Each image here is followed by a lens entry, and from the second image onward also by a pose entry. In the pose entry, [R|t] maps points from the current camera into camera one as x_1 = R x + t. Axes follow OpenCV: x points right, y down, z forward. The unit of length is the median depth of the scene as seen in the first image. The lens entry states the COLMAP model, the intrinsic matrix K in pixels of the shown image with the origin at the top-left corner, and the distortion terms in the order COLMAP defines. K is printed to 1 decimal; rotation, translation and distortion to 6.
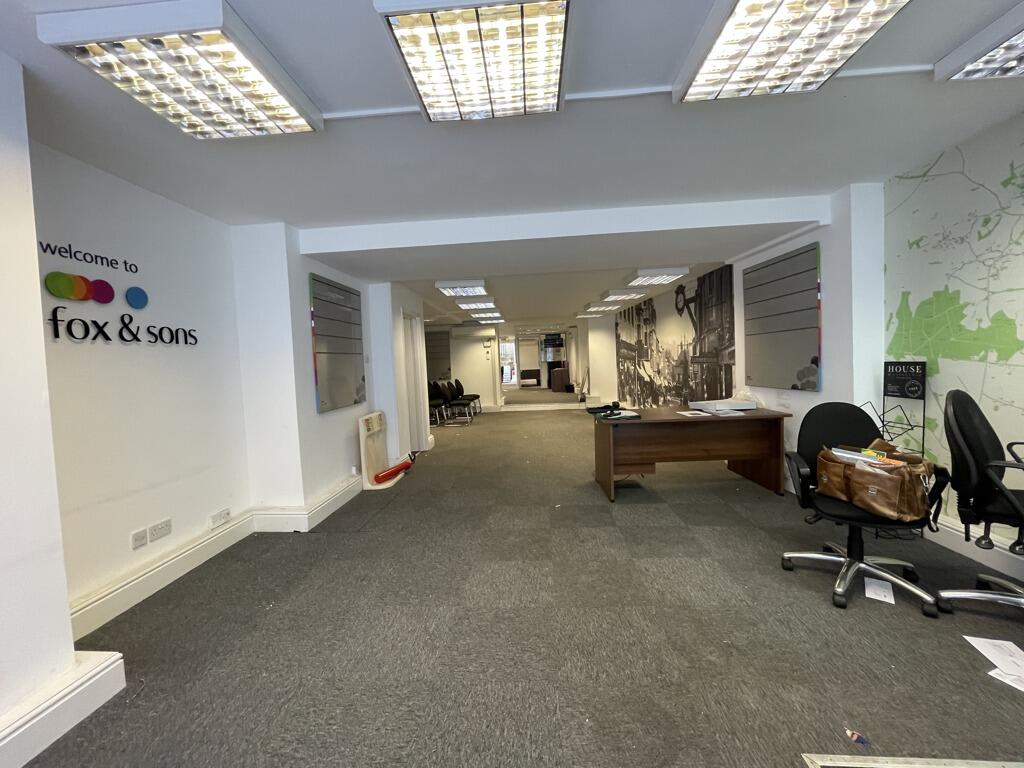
lens RADIAL K [[415.0, 0, 508.6], [0, 415.0, 380.5], [0, 0, 1]] dist [-0.000172, -0.000004]
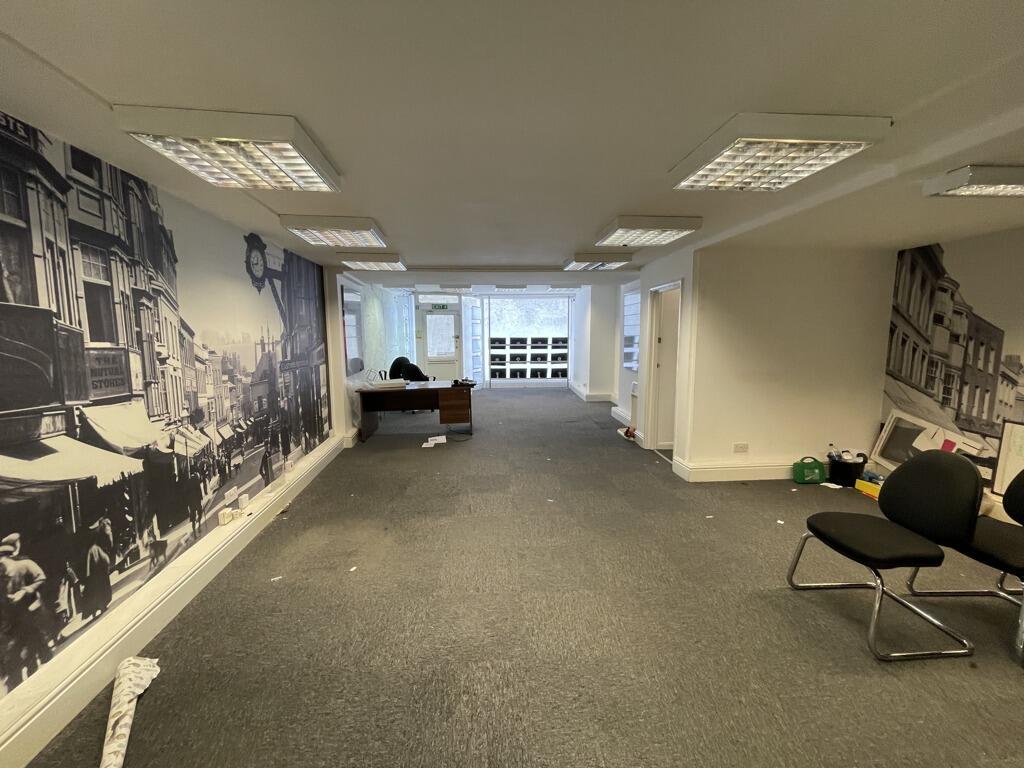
lens RADIAL K [[415.0, 0, 513.5], [0, 415.0, 382.5], [0, 0, 1]] dist [-0.000172, -0.000004]
pose [[-0.992237, 0.045054, -0.115912, 0.151550], [0.025236, 0.985621, 0.167079, -0.121481], [0.121773, 0.162856, -0.979106, 1.632904]]
